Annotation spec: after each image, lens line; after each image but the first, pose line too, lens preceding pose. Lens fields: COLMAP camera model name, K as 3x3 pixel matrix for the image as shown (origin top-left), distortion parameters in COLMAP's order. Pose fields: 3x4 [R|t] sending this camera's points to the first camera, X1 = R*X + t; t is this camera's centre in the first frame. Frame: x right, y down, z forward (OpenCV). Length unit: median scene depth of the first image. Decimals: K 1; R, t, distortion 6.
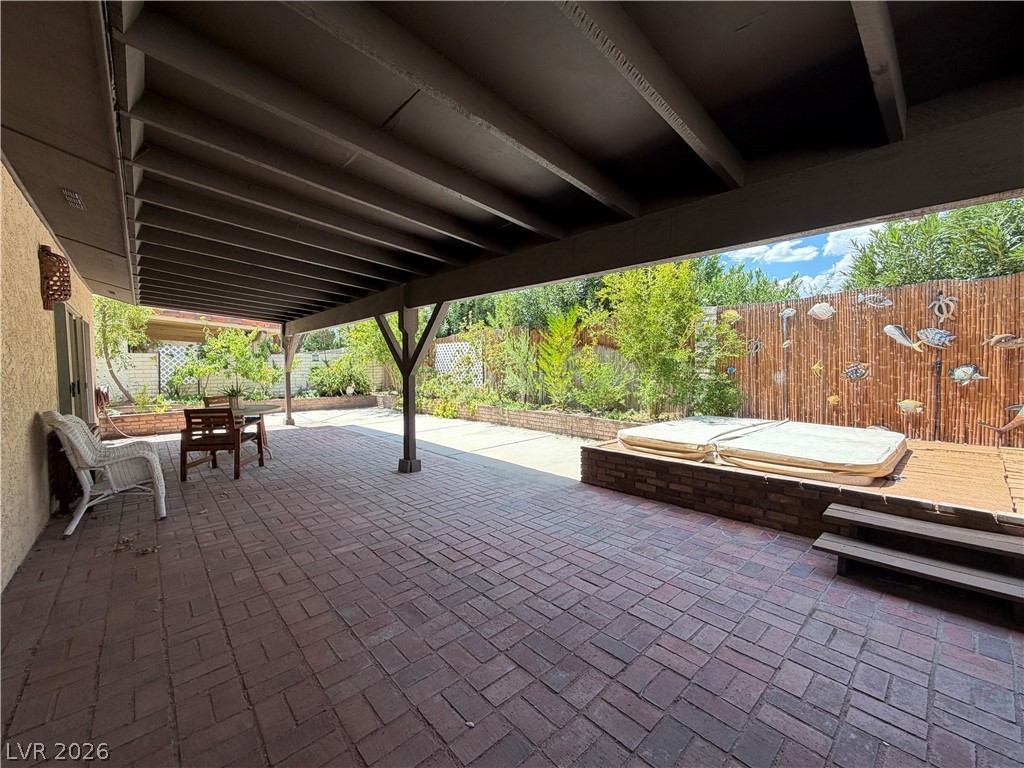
lens RADIAL K [[410.5, 0, 507.6], [0, 410.5, 383.4], [0, 0, 1]] dist [0.001429, -0.000508]
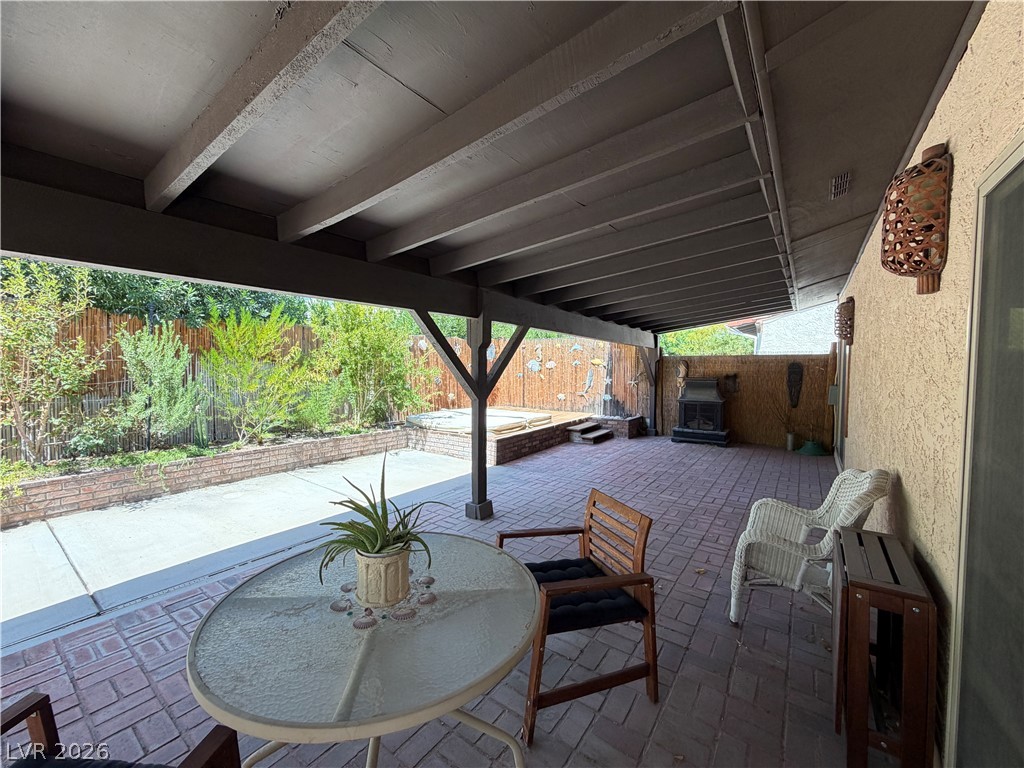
lens RADIAL K [[410.5, 0, 507.9], [0, 410.5, 384.6], [0, 0, 1]] dist [0.001429, -0.000508]
pose [[-0.209808, -0.039223, 0.976955, -1.300240], [0.041069, 0.997960, 0.048886, -0.108180], [-0.976880, 0.050379, -0.207770, 1.374207]]
